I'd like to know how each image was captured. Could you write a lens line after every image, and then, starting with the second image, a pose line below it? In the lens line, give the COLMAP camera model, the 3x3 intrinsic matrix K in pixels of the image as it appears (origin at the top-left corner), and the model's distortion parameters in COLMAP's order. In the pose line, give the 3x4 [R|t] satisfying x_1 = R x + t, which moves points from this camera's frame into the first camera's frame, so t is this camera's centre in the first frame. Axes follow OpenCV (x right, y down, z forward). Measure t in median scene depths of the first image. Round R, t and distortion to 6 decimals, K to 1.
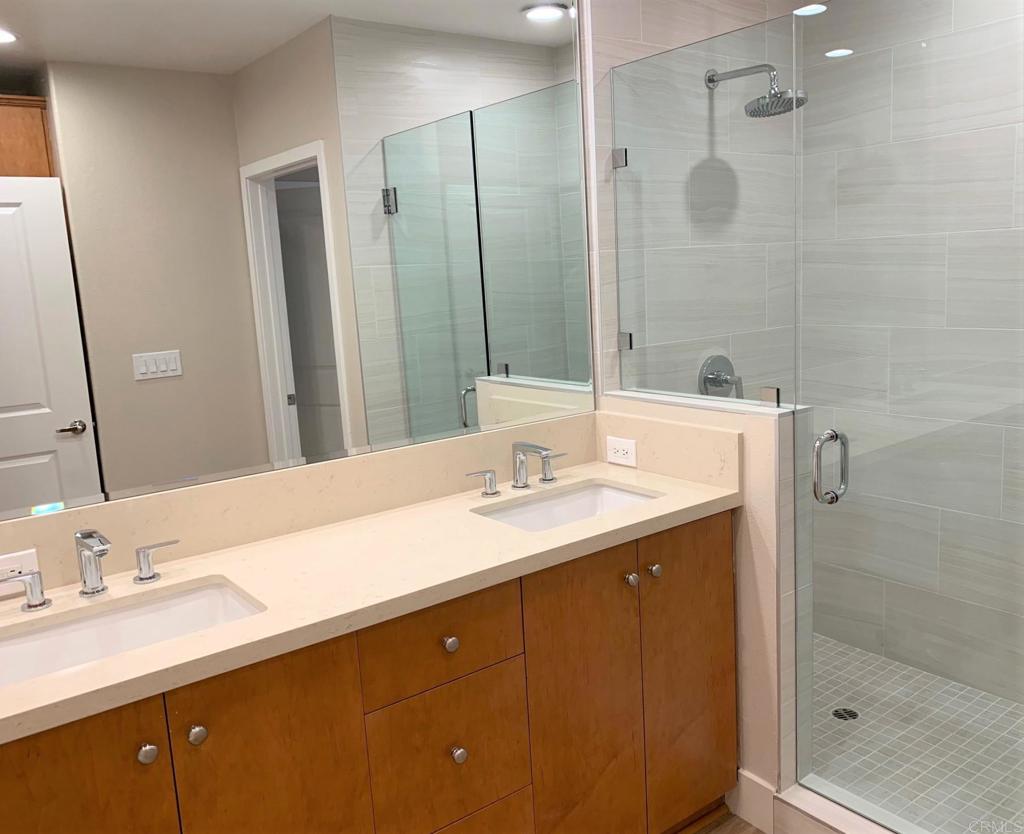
lens RADIAL K [[848.1, 0, 513.0], [0, 848.1, 423.0], [0, 0, 1]] dist [0.017102, 0.009933]
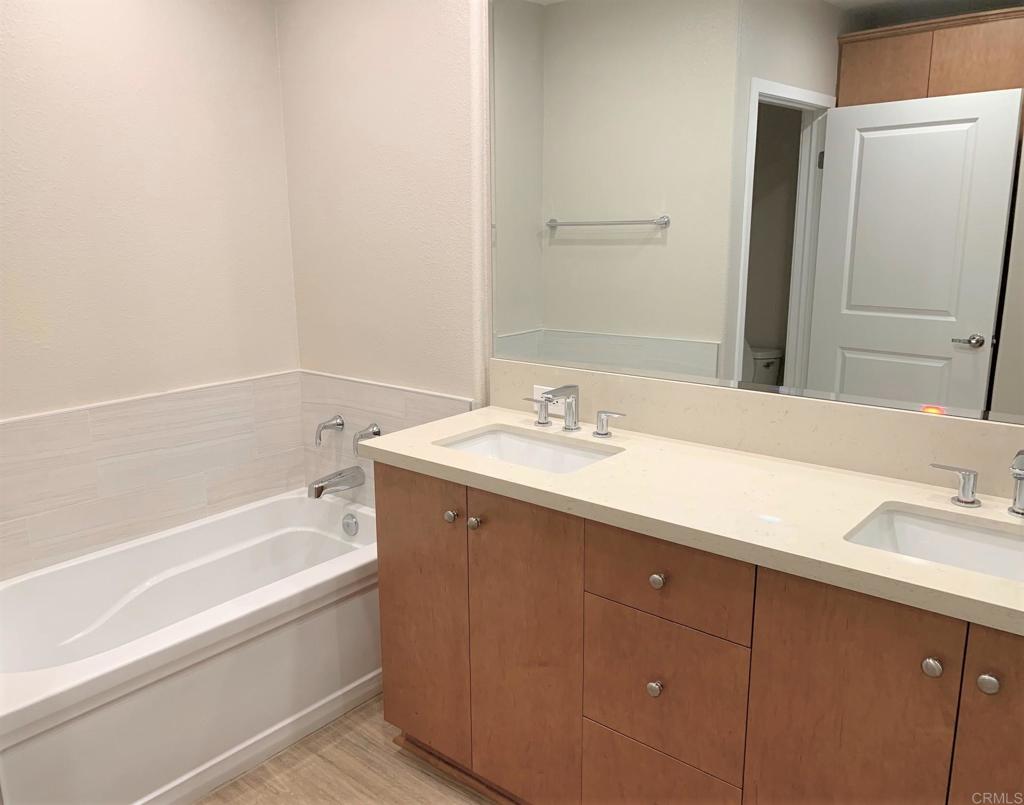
lens RADIAL K [[830.3, 0, 511.0], [0, 830.3, 397.6], [0, 0, 1]] dist [-0.015835, -0.000889]
pose [[0.199535, 0.254657, -0.946222, 0.599166], [-0.163343, 0.960773, 0.224128, -0.110465], [0.966180, 0.109838, 0.233305, 0.448763]]
